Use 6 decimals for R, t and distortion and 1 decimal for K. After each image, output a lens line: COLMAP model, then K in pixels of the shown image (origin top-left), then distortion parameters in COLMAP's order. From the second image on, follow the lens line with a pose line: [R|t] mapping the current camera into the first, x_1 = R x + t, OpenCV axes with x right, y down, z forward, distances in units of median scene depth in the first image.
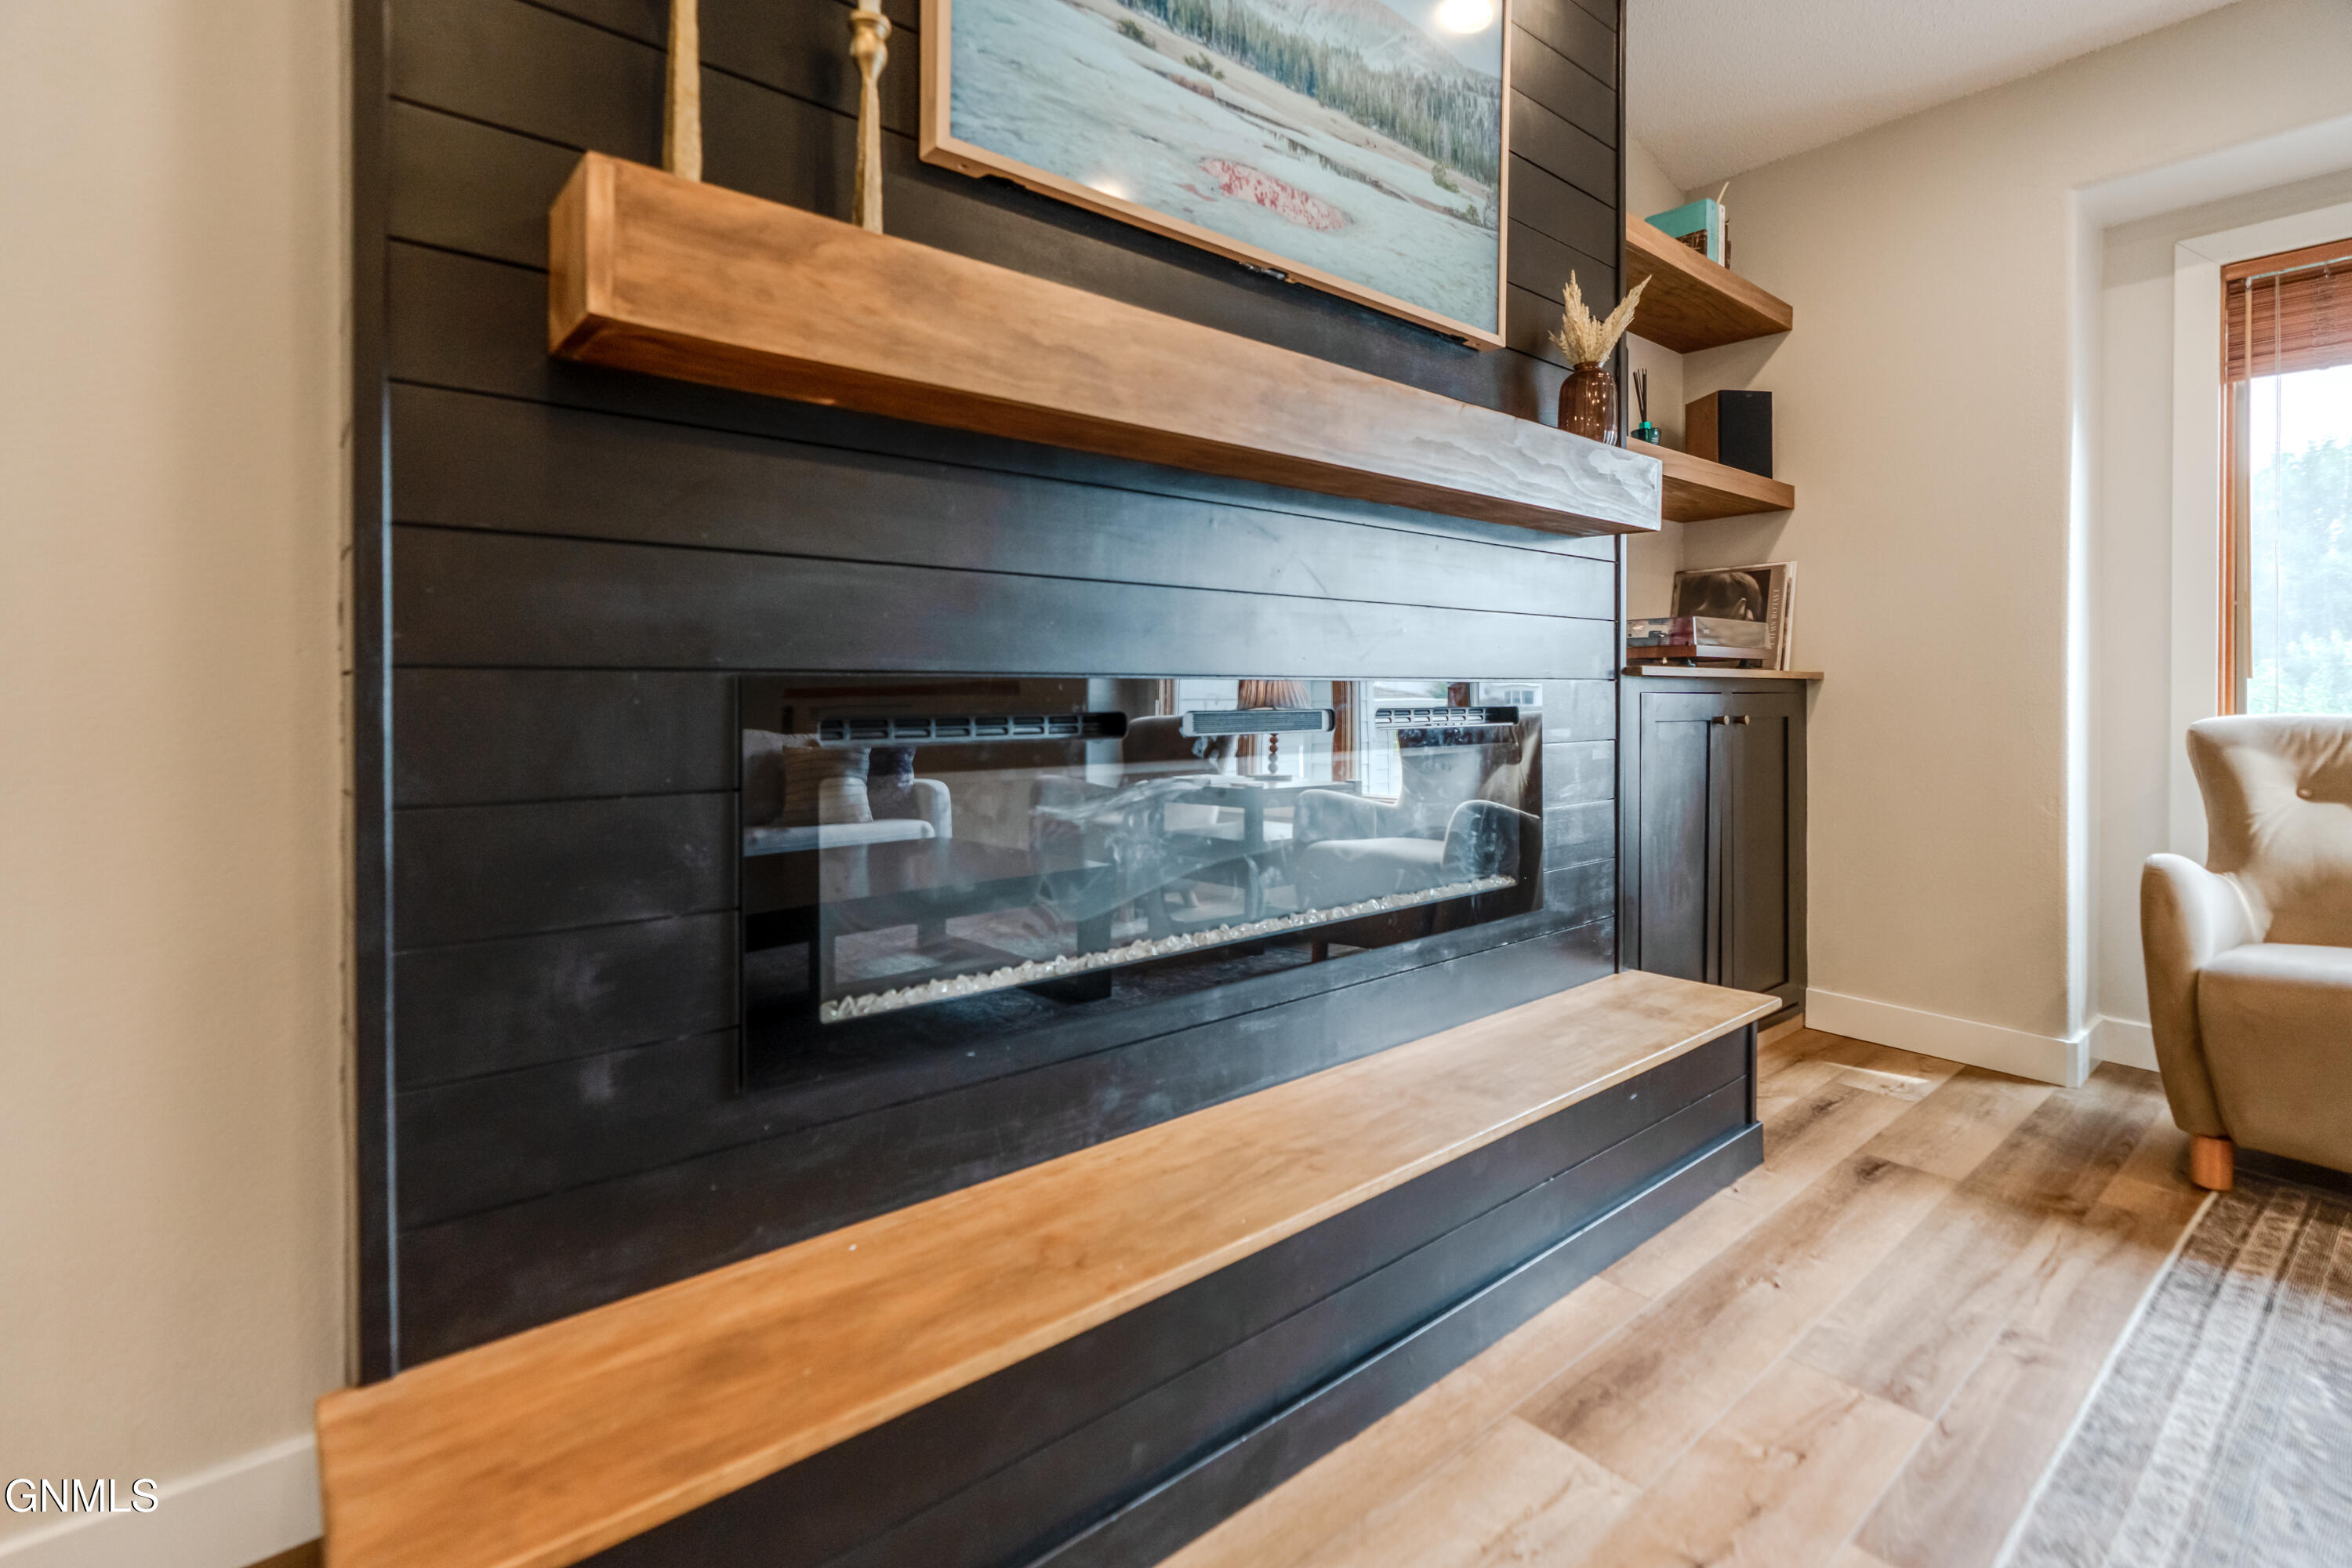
lens RADIAL K [[1083.6, 0, 1209.6], [0, 1083.6, 691.1], [0, 0, 1]] dist [-0.010197, 0.002934]
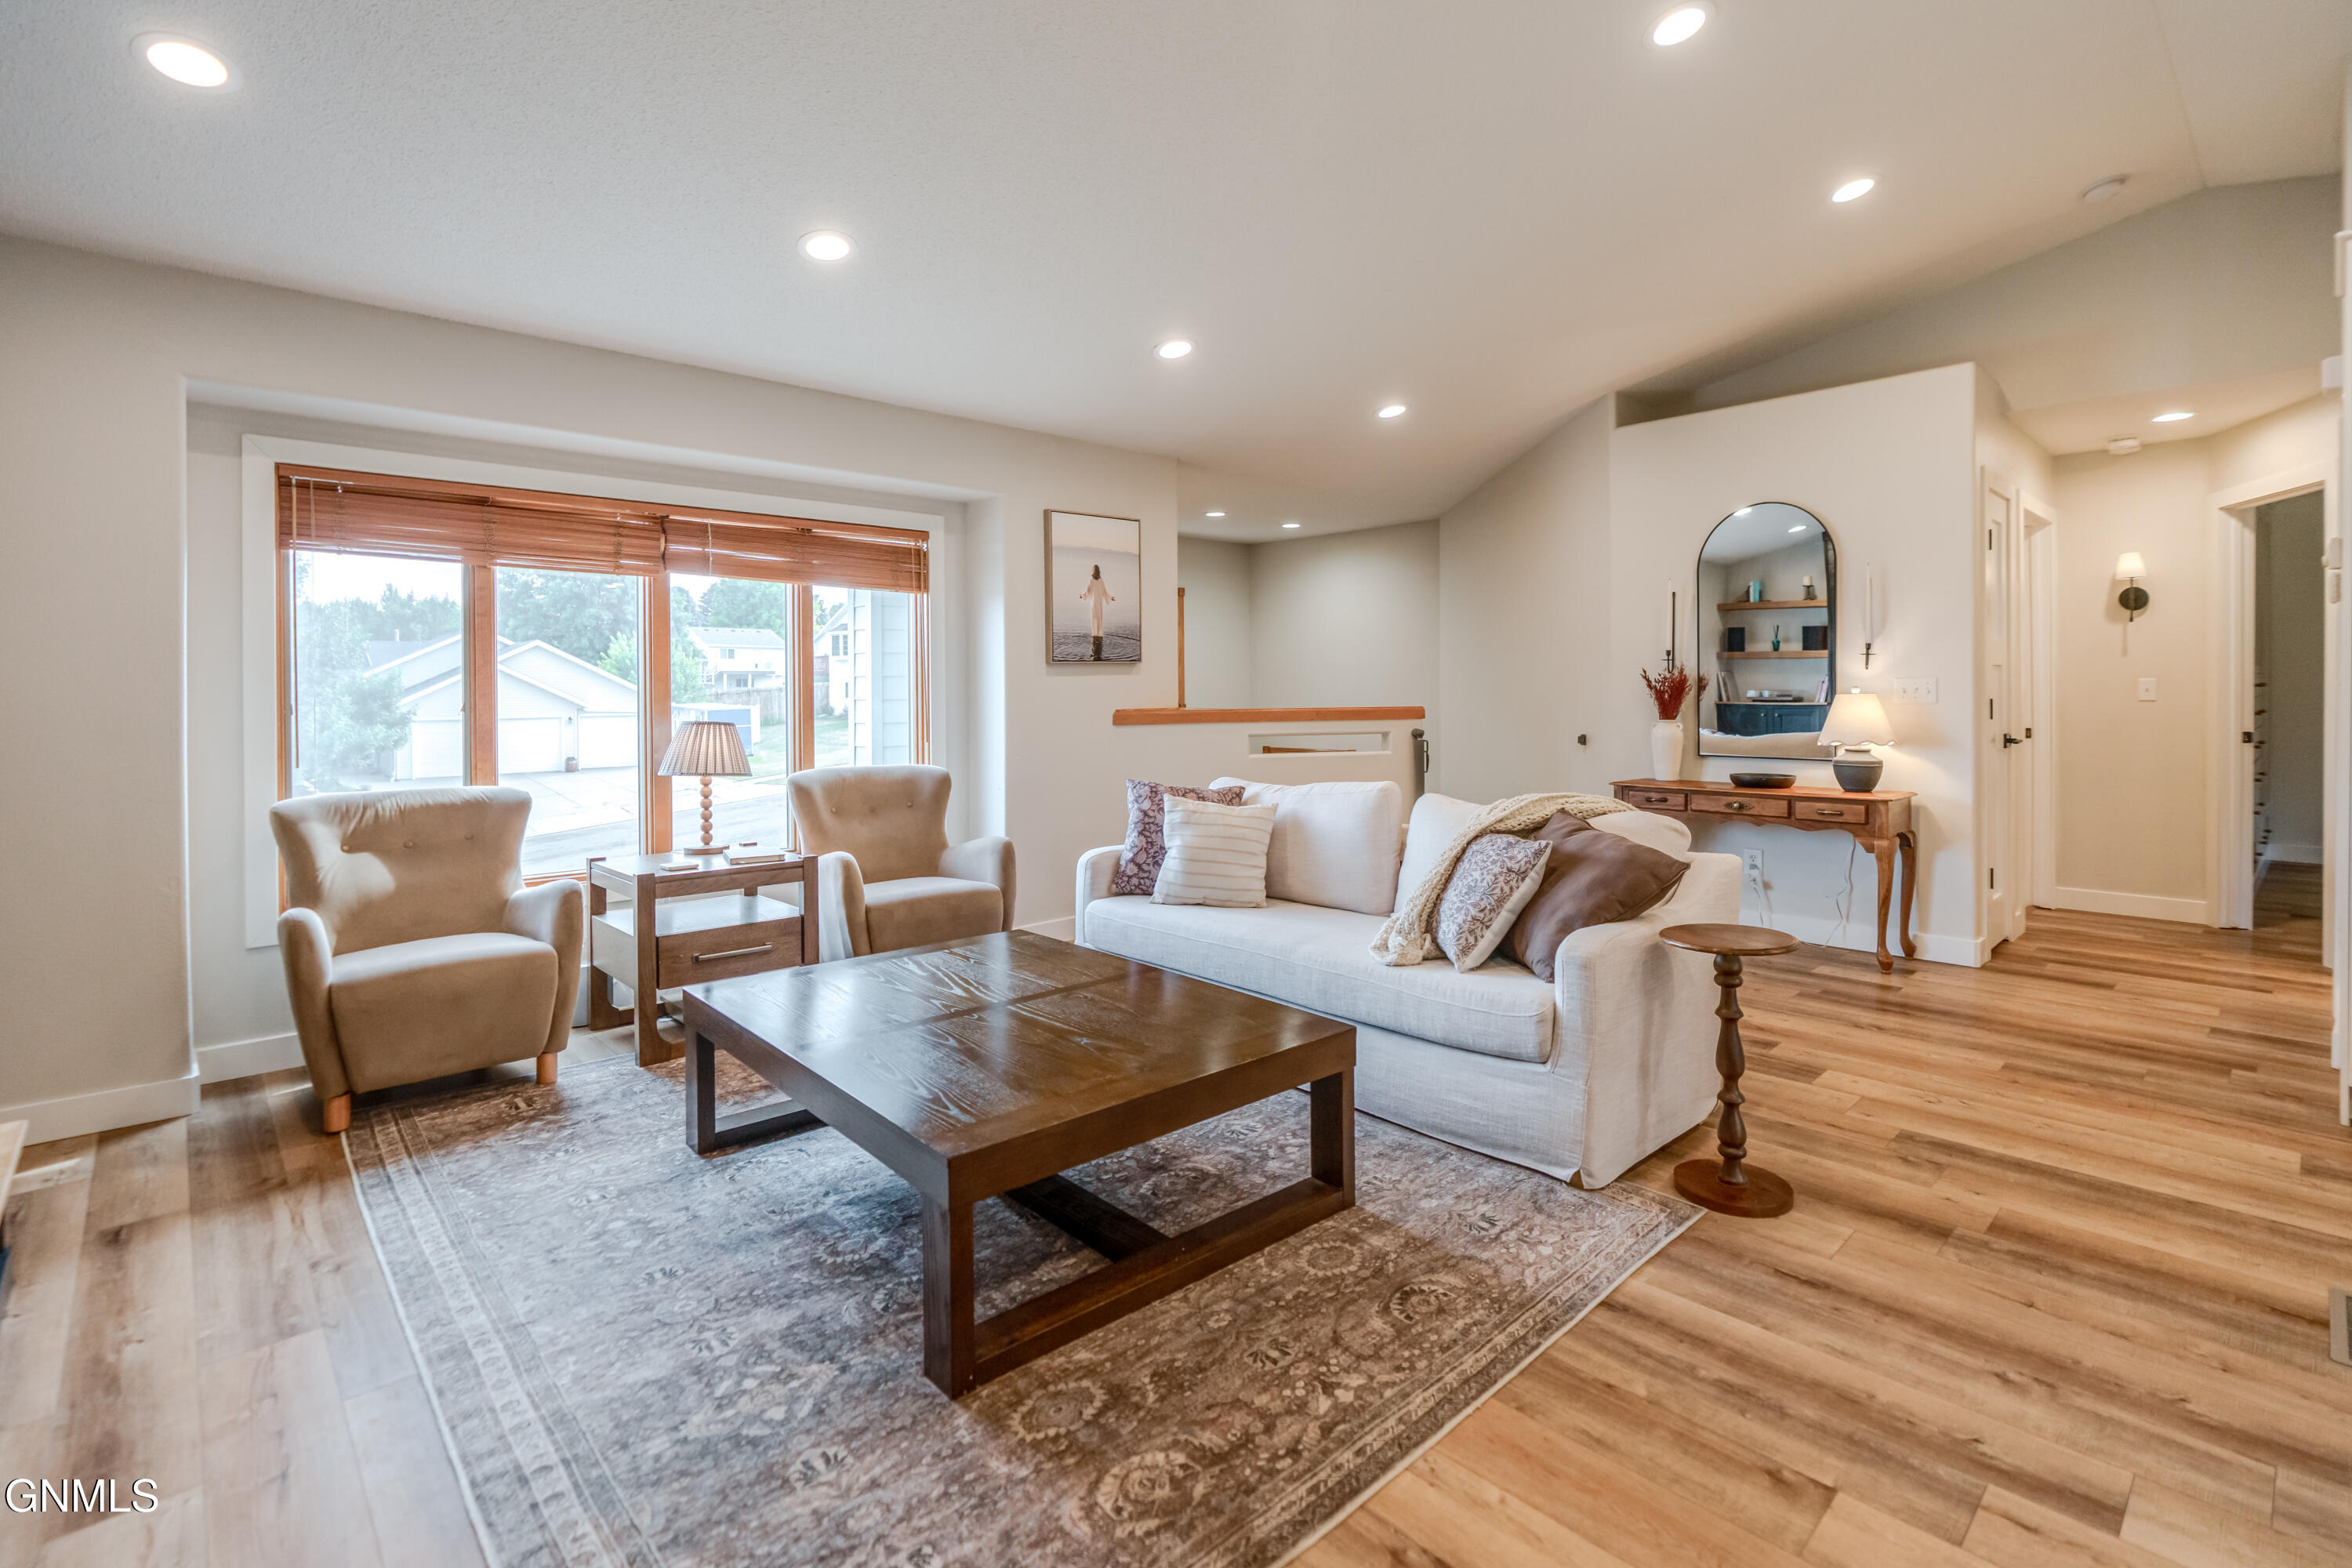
lens RADIAL K [[1083.6, 0, 1195.4], [0, 1083.6, 695.8], [0, 0, 1]] dist [-0.010197, 0.002934]
pose [[-0.054015, -0.011913, 0.998469, -0.635146], [0.005145, 0.999912, 0.012209, -0.154385], [-0.998527, 0.005797, -0.053949, -0.101750]]
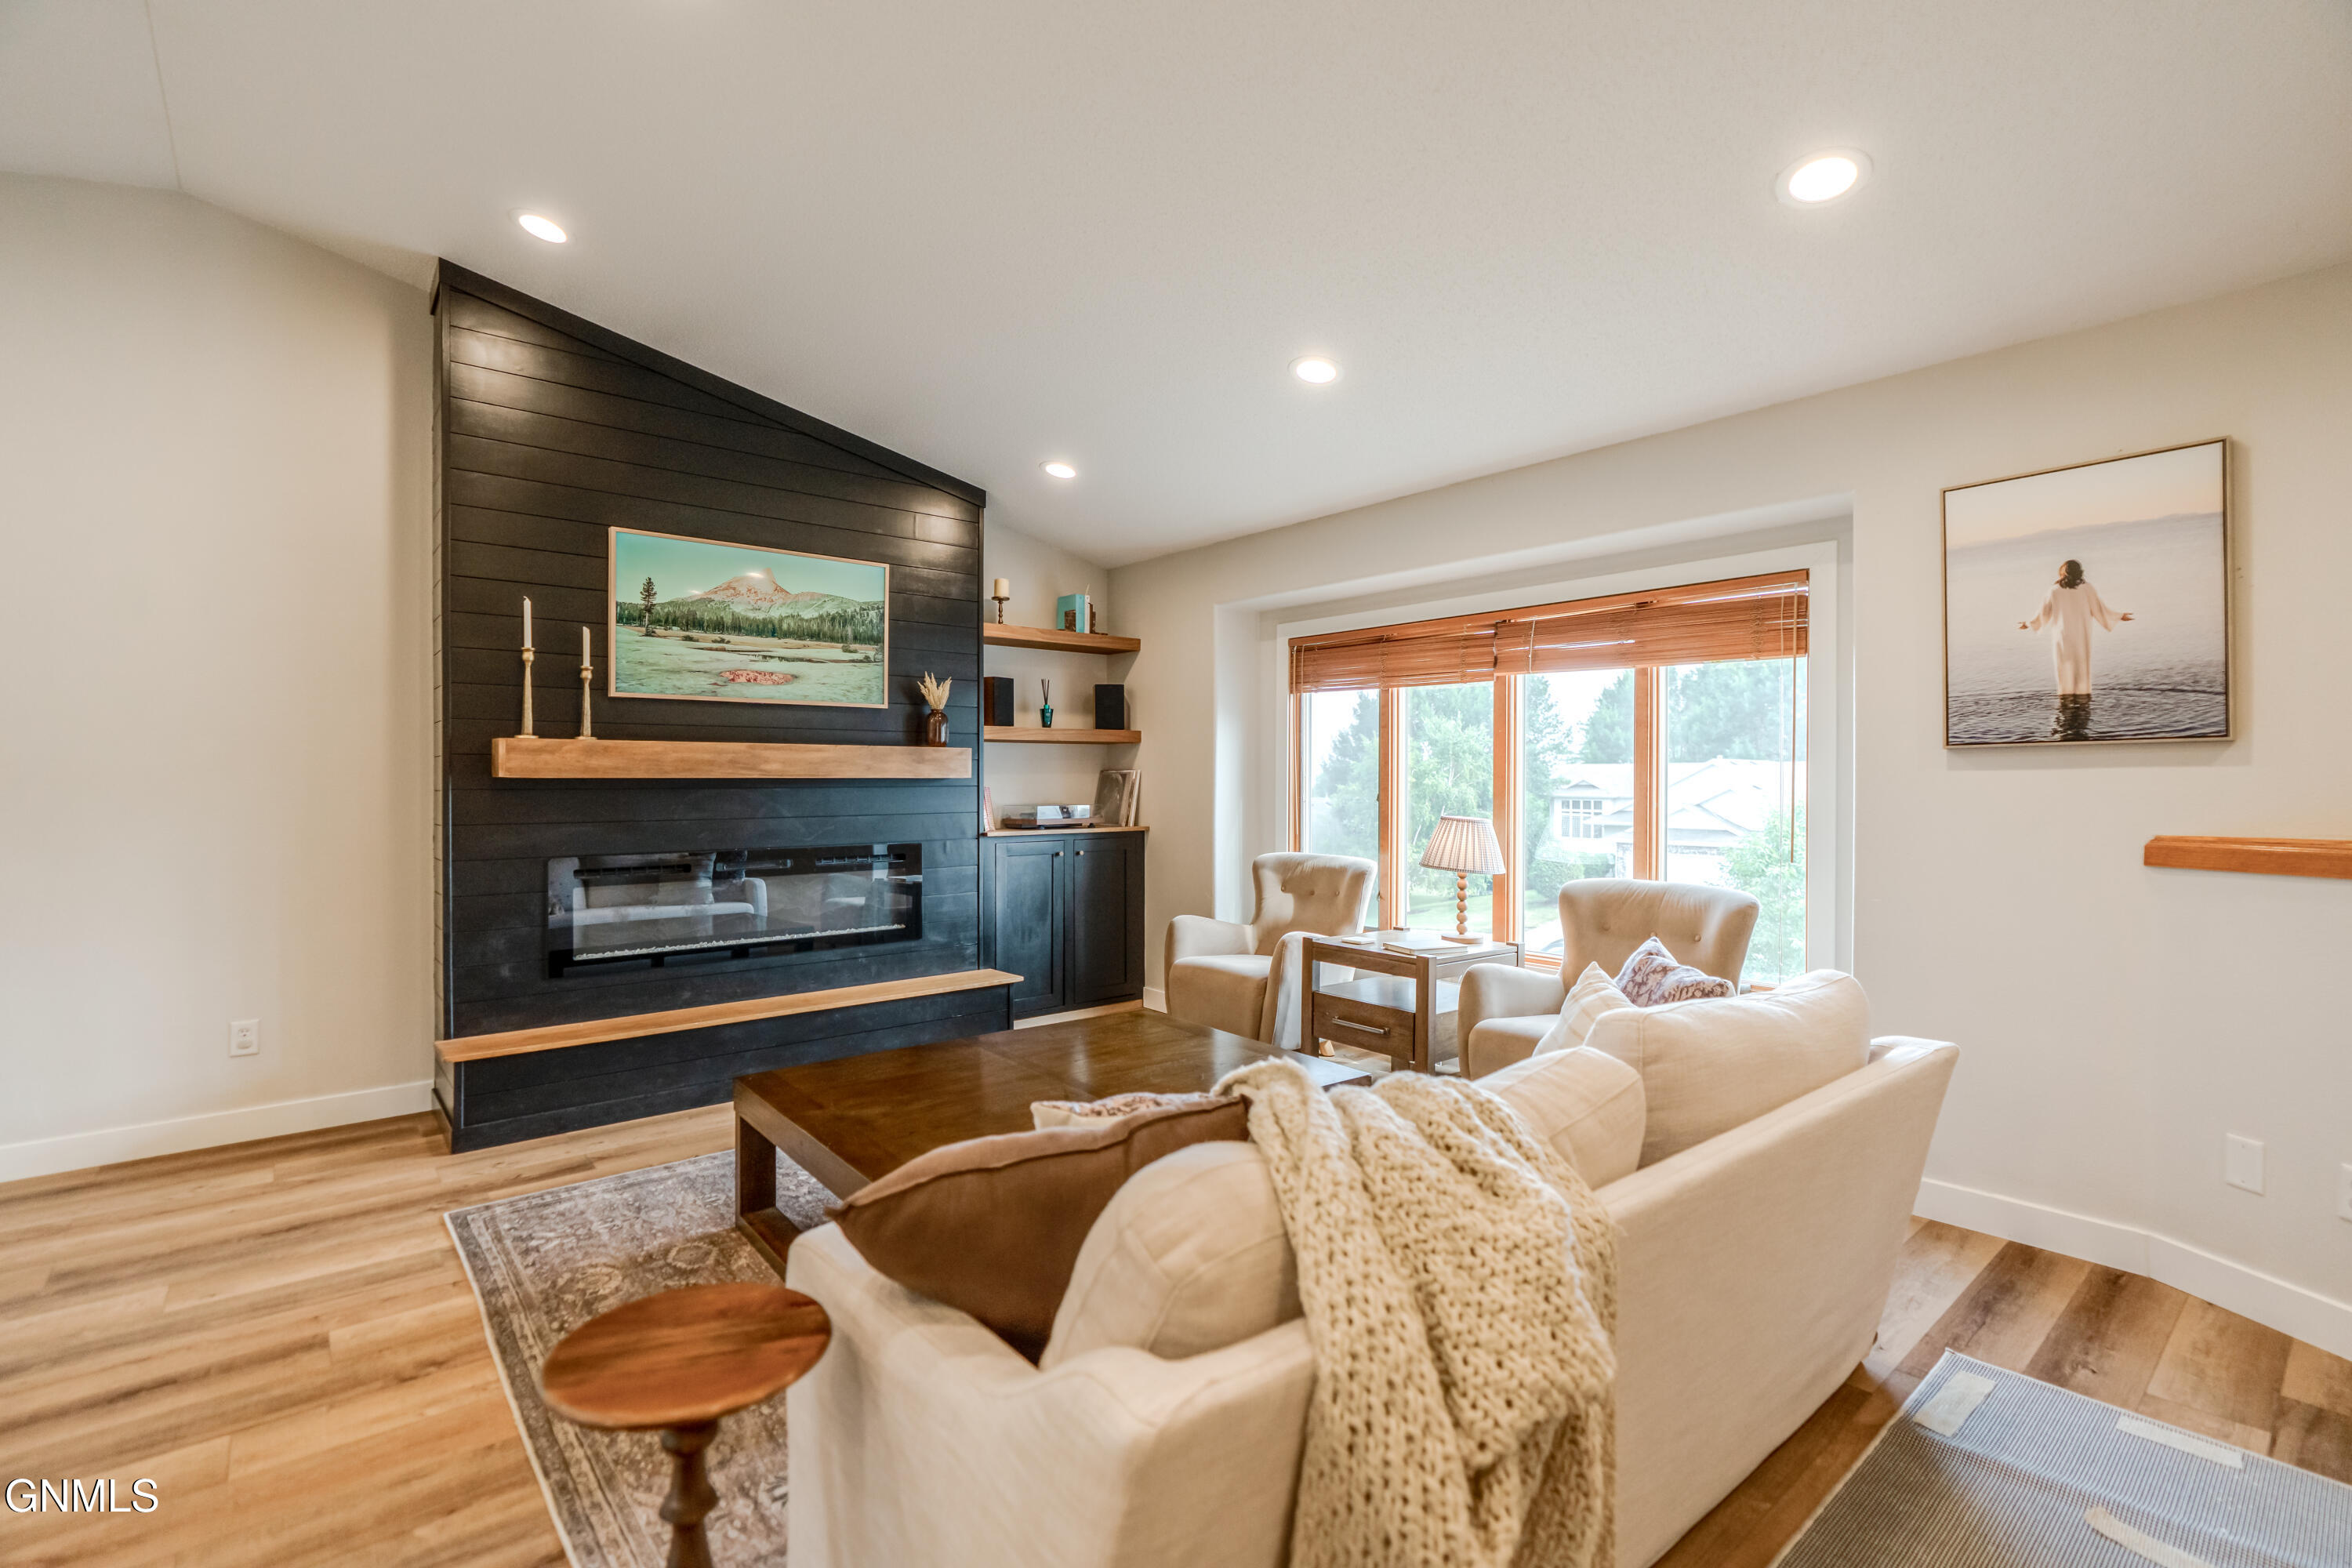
lens RADIAL K [[1083.6, 0, 1193.0], [0, 1083.6, 776.6], [0, 0, 1]] dist [-0.010197, 0.002934]
pose [[0.999970, -0.003784, -0.006764, 1.028053], [0.003775, 0.999992, -0.001278, -0.165777], [0.006769, 0.001253, 0.999976, -1.518748]]
